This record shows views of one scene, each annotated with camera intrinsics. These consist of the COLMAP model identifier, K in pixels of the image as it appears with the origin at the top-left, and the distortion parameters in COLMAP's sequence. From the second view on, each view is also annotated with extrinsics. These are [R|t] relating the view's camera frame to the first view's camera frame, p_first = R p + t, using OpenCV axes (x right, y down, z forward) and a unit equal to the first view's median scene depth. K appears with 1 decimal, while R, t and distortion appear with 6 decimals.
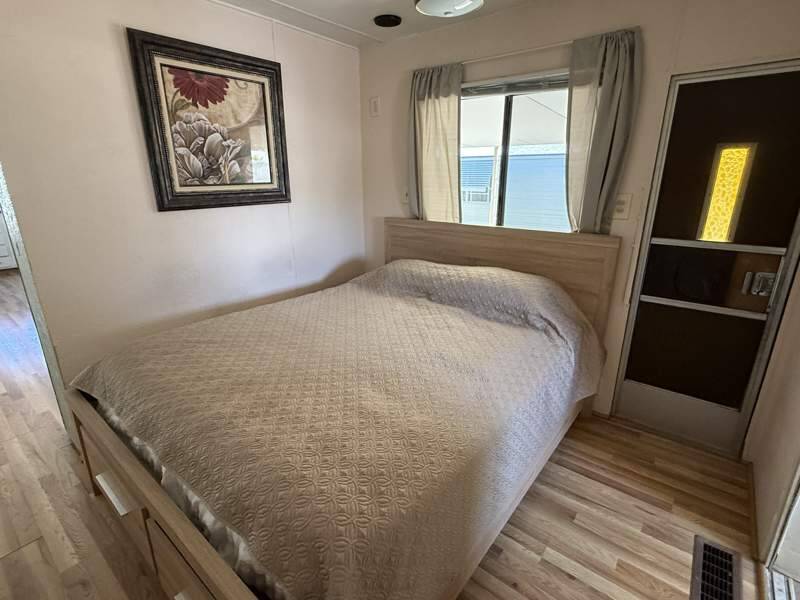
lens RADIAL K [[393.5, 0, 397.5], [0, 393.5, 298.5], [0, 0, 1]] dist [-0.000484, -0.000694]
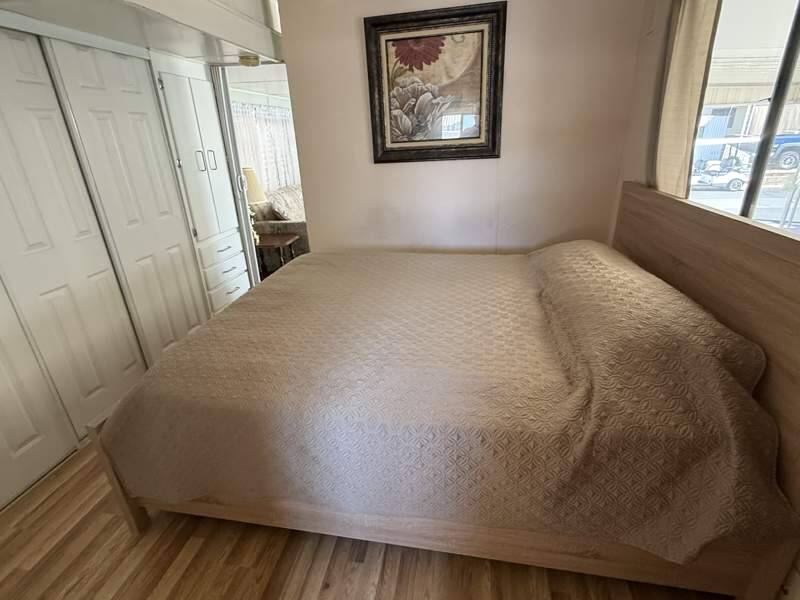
lens RADIAL K [[393.5, 0, 397.5], [0, 393.5, 298.5], [0, 0, 1]] dist [-0.000484, -0.000694]
pose [[0.468329, 0.324308, -0.821883, 0.615086], [-0.222676, 0.943499, 0.245410, -0.127865], [0.855034, 0.068081, 0.514083, 0.403374]]
